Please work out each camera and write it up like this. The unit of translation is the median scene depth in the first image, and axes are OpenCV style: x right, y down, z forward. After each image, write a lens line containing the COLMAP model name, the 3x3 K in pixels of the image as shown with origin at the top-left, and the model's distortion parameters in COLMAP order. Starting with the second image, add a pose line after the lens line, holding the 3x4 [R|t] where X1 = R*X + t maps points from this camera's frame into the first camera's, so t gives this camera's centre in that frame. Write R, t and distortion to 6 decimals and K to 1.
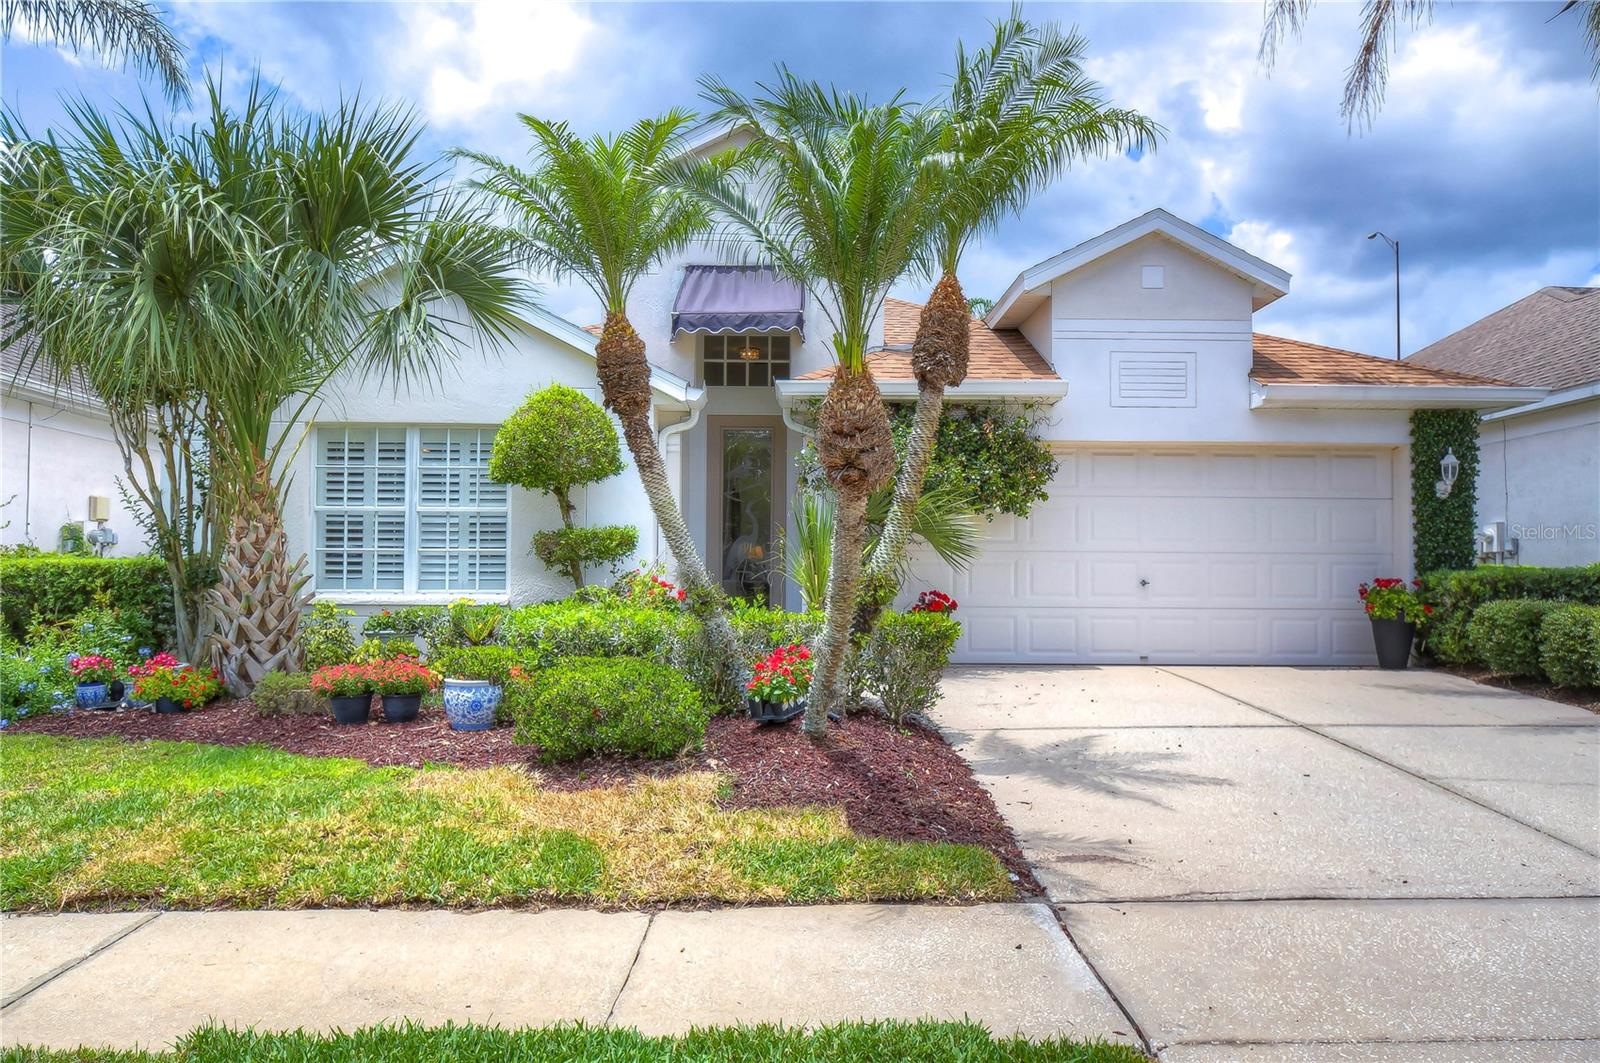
lens RADIAL K [[1160.0, 0, 801.5], [0, 1160.0, 576.4], [0, 0, 1]] dist [-0.009199, -0.007439]
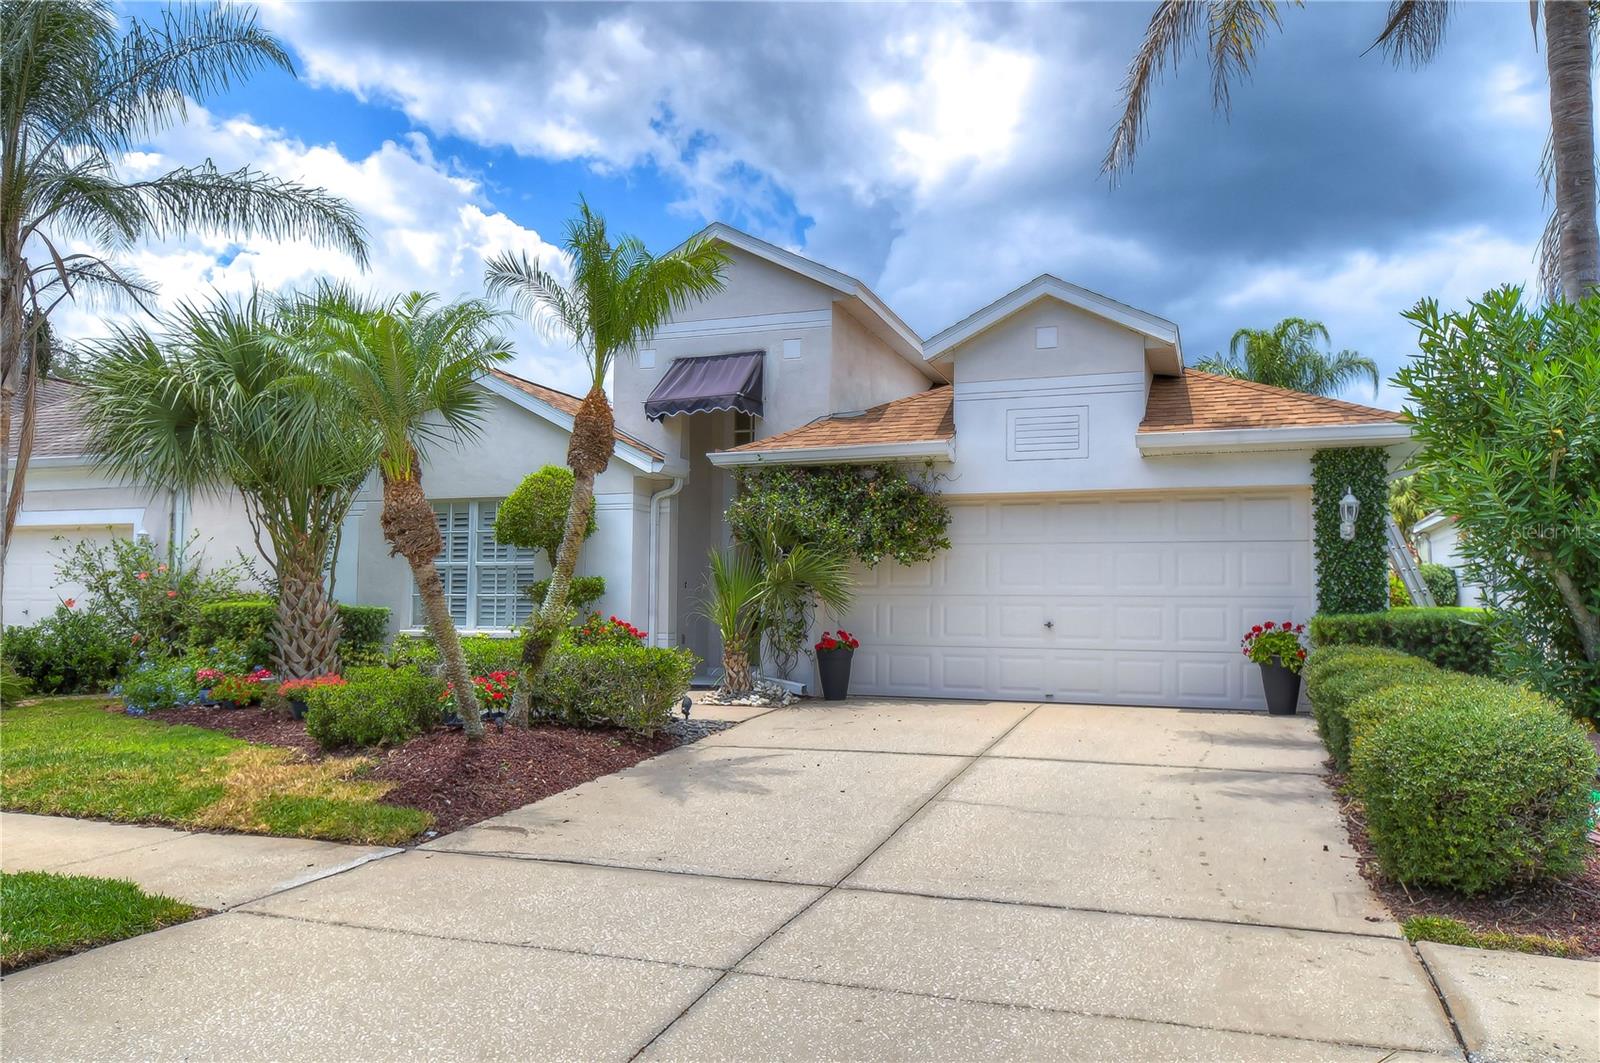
lens RADIAL K [[1160.0, 0, 801.5], [0, 1160.0, 576.4], [0, 0, 1]] dist [-0.009199, -0.007439]
pose [[0.928473, -0.008114, -0.371312, 0.488459], [-0.003250, 0.999546, -0.029967, -0.006284], [0.371387, 0.029030, 0.928024, -0.067124]]
